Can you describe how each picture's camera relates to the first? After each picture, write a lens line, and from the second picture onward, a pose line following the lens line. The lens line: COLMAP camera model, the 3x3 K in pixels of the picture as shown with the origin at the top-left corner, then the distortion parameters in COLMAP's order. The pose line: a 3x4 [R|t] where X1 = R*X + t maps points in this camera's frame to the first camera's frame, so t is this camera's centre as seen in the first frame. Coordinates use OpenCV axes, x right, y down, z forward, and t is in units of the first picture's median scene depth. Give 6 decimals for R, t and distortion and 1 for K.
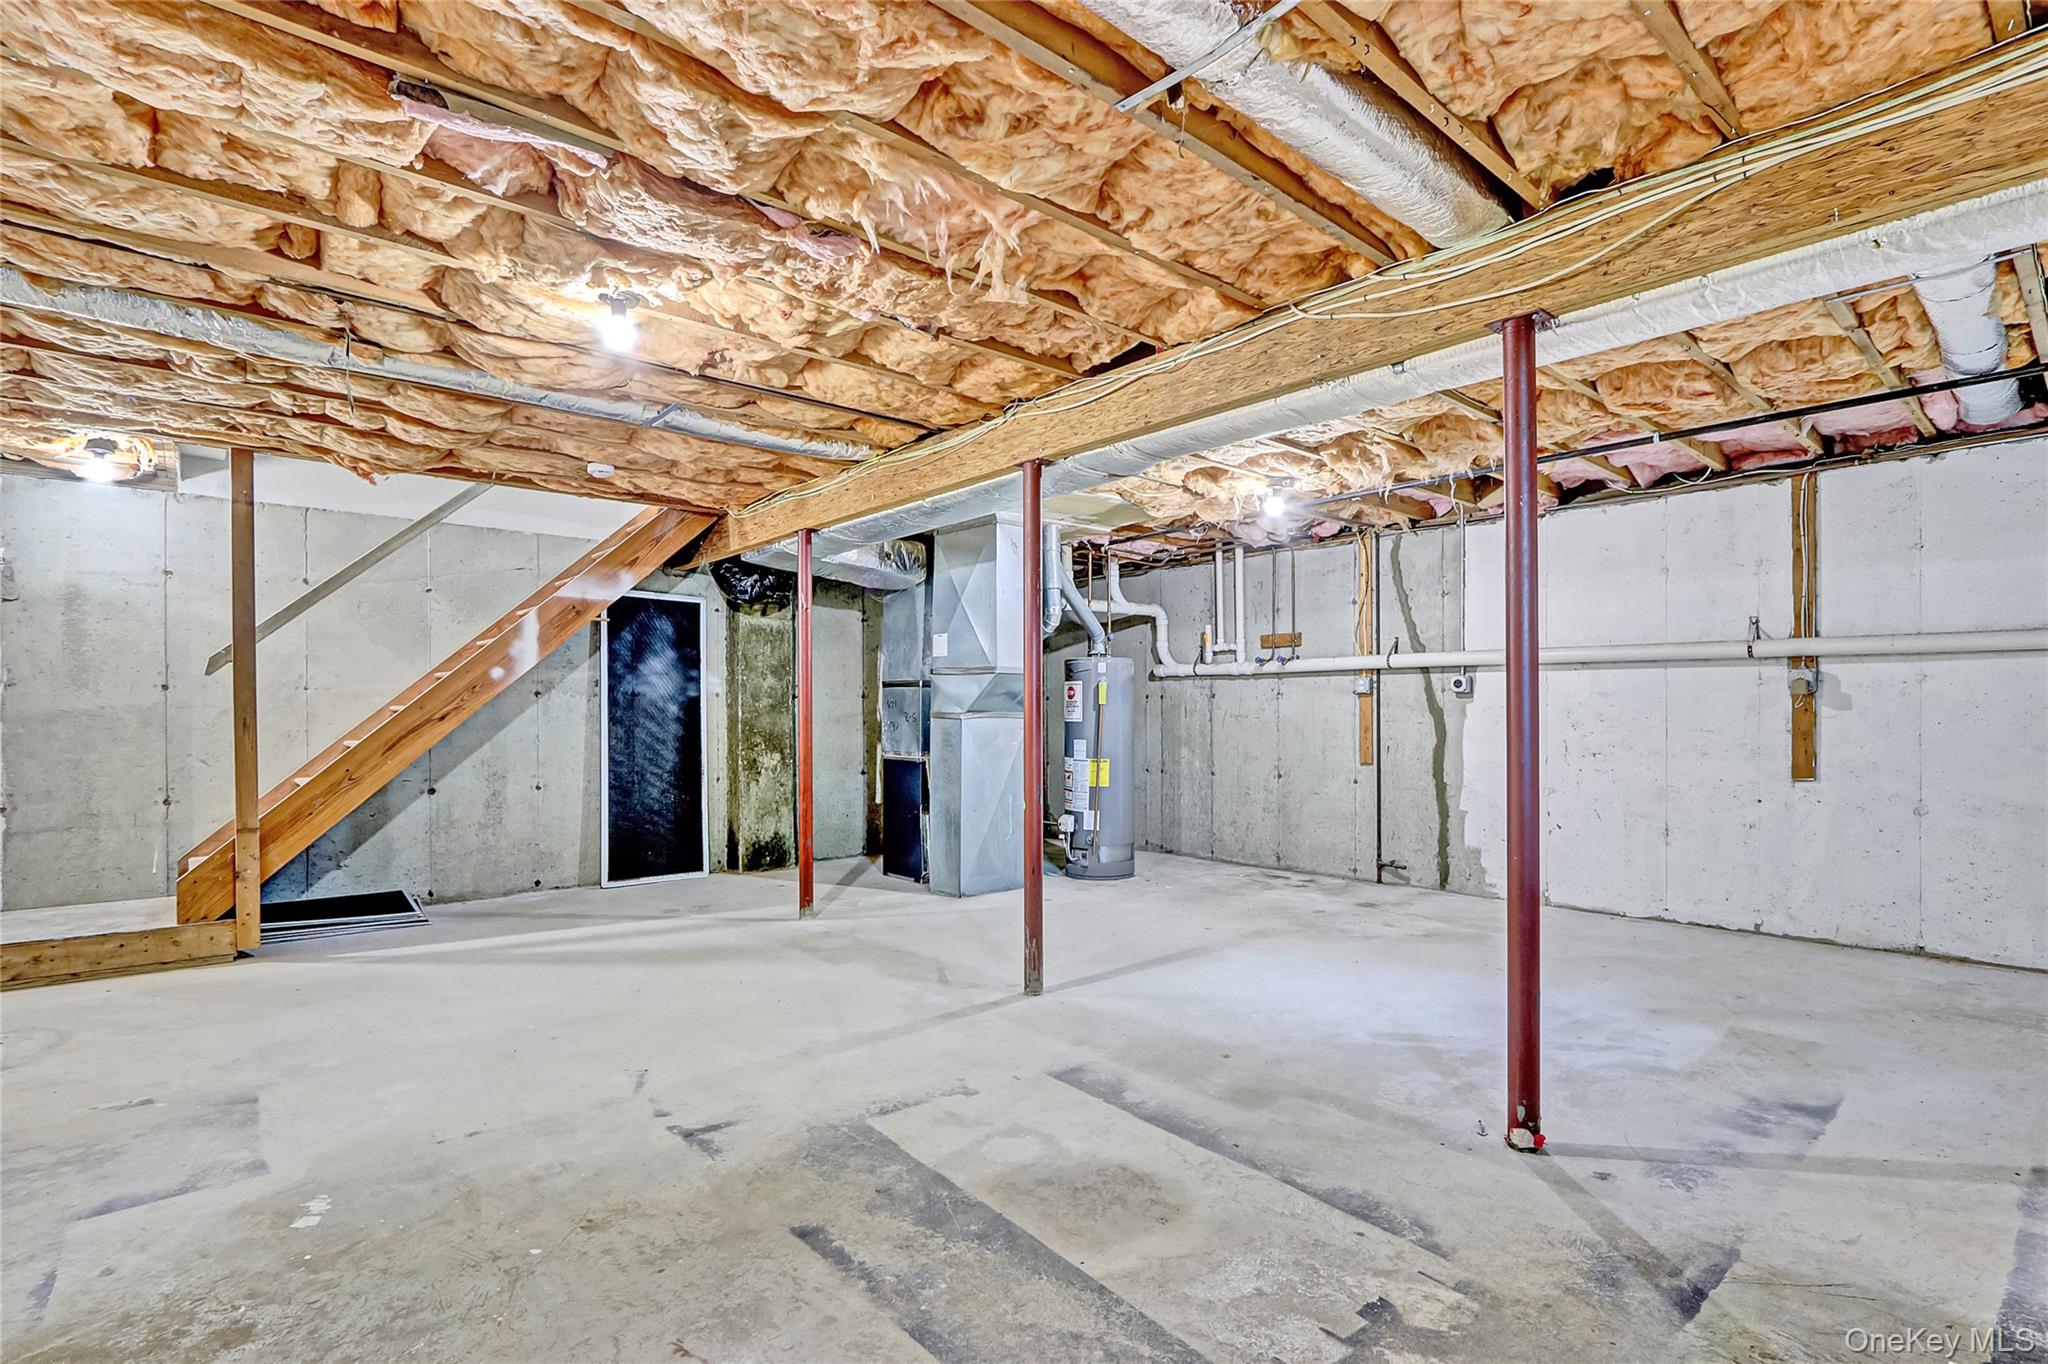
lens RADIAL K [[966.2, 0, 982.6], [0, 966.2, 706.5], [0, 0, 1]] dist [-0.019858, 0.002556]
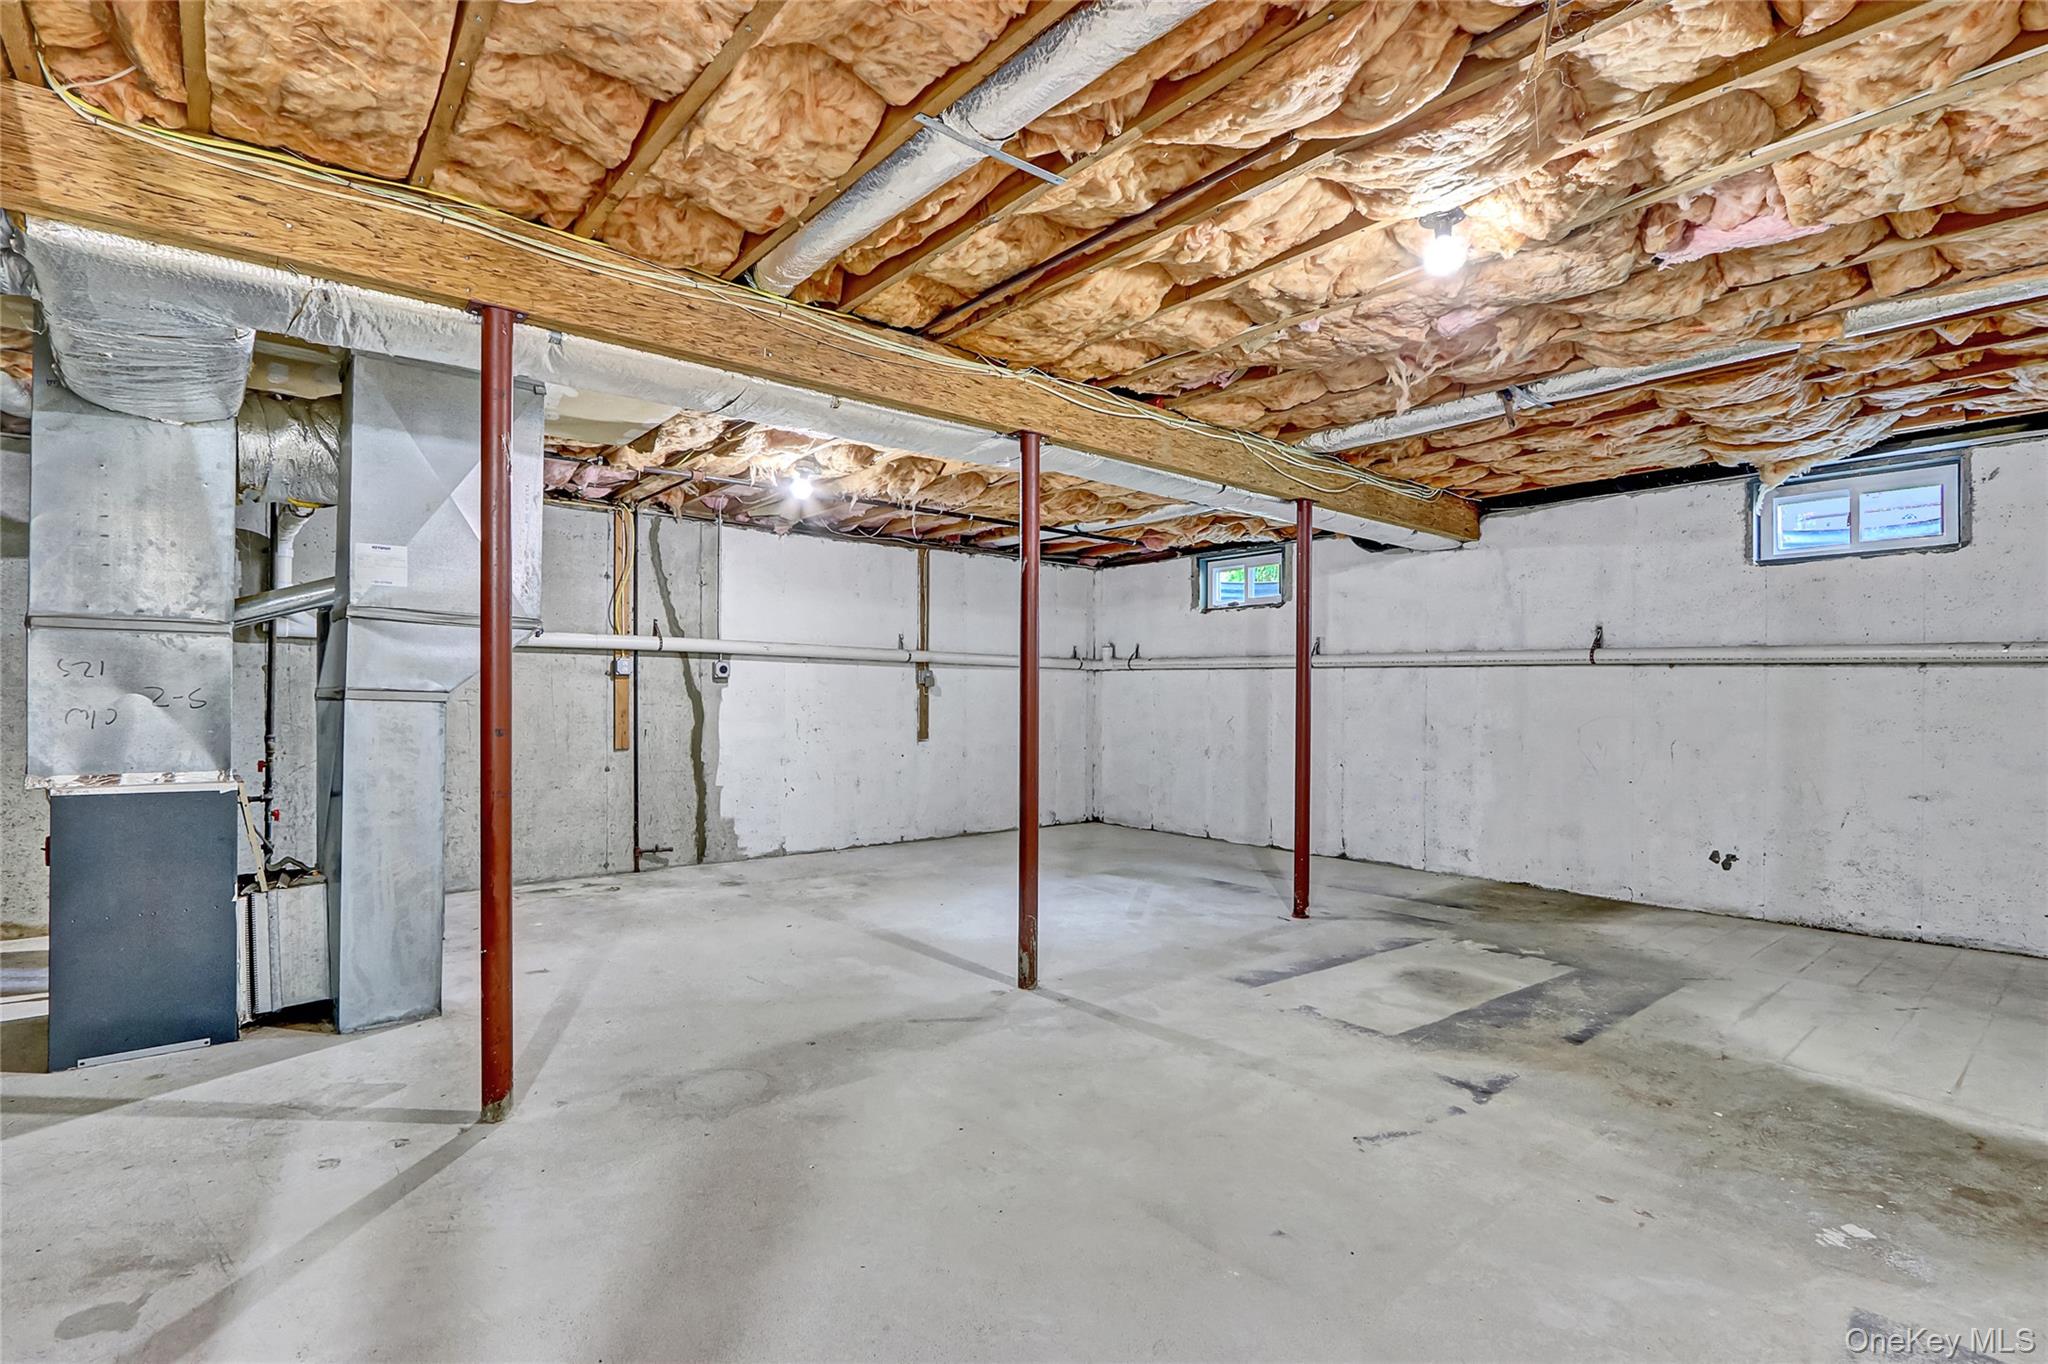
lens RADIAL K [[966.2, 0, 1020.6], [0, 966.2, 696.0], [0, 0, 1]] dist [-0.019858, 0.002556]
pose [[-0.004023, 0.006288, 0.999972, -1.015943], [-0.012171, 0.999906, -0.006337, 0.015453], [-0.999918, -0.012196, -0.003947, 1.132877]]
